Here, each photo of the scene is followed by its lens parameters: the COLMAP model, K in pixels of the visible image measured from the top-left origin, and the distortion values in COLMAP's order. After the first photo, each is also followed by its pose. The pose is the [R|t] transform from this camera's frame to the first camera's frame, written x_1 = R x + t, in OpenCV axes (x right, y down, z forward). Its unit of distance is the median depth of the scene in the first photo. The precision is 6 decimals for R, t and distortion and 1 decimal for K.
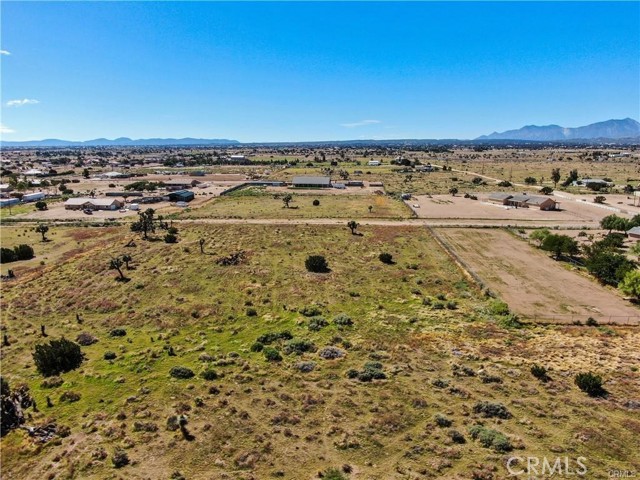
lens RADIAL K [[459.2, 0, 318.1], [0, 459.2, 235.9], [0, 0, 1]] dist [-0.020893, 0.006837]
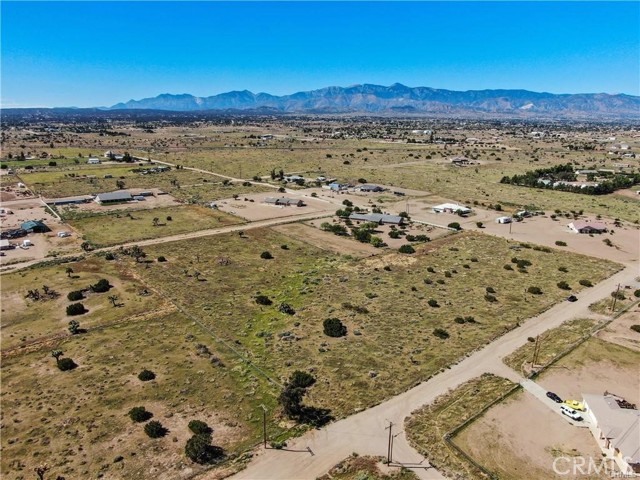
lens RADIAL K [[459.2, 0, 319.2], [0, 459.2, 238.2], [0, 0, 1]] dist [-0.020893, 0.006837]
pose [[0.739433, -0.169448, 0.651556, -1.020461], [0.121546, 0.985504, 0.118357, -0.207284], [-0.662167, -0.008323, 0.749310, -0.687814]]
